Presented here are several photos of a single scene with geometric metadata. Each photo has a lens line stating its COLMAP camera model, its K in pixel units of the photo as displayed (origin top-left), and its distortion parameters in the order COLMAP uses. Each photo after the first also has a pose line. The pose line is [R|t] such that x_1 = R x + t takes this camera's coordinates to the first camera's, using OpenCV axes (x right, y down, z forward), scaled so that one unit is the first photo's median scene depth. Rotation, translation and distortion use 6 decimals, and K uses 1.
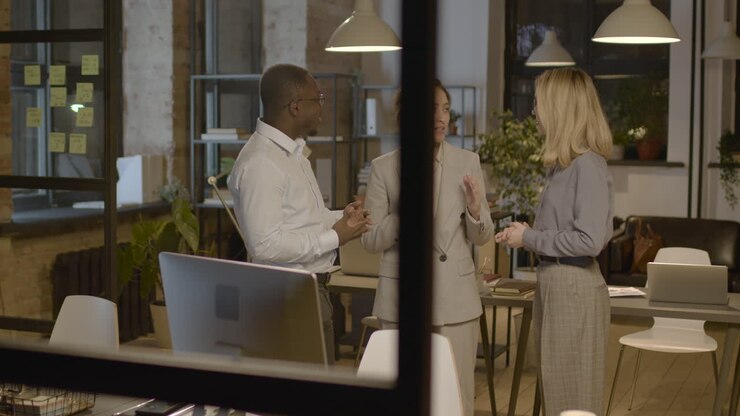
lens RADIAL K [[1210.3, 0, 370.0], [0, 1210.3, 208.0], [0, 0, 1]] dist [-0.047563, 0.005684]
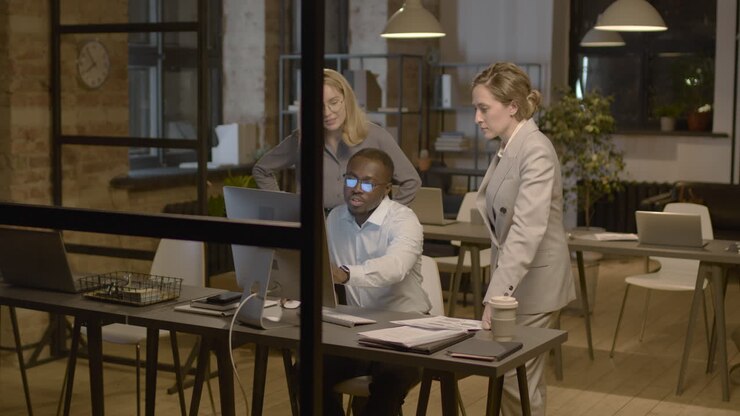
lens RADIAL K [[1210.3, 0, 370.0], [0, 1210.3, 208.0], [0, 0, 1]] dist [-0.047563, 0.005684]
pose [[0.995201, 0.010941, -0.097240, 0.053342], [-0.008871, 0.999725, 0.021695, 0.011675], [0.097451, -0.020728, 0.995024, -0.157553]]
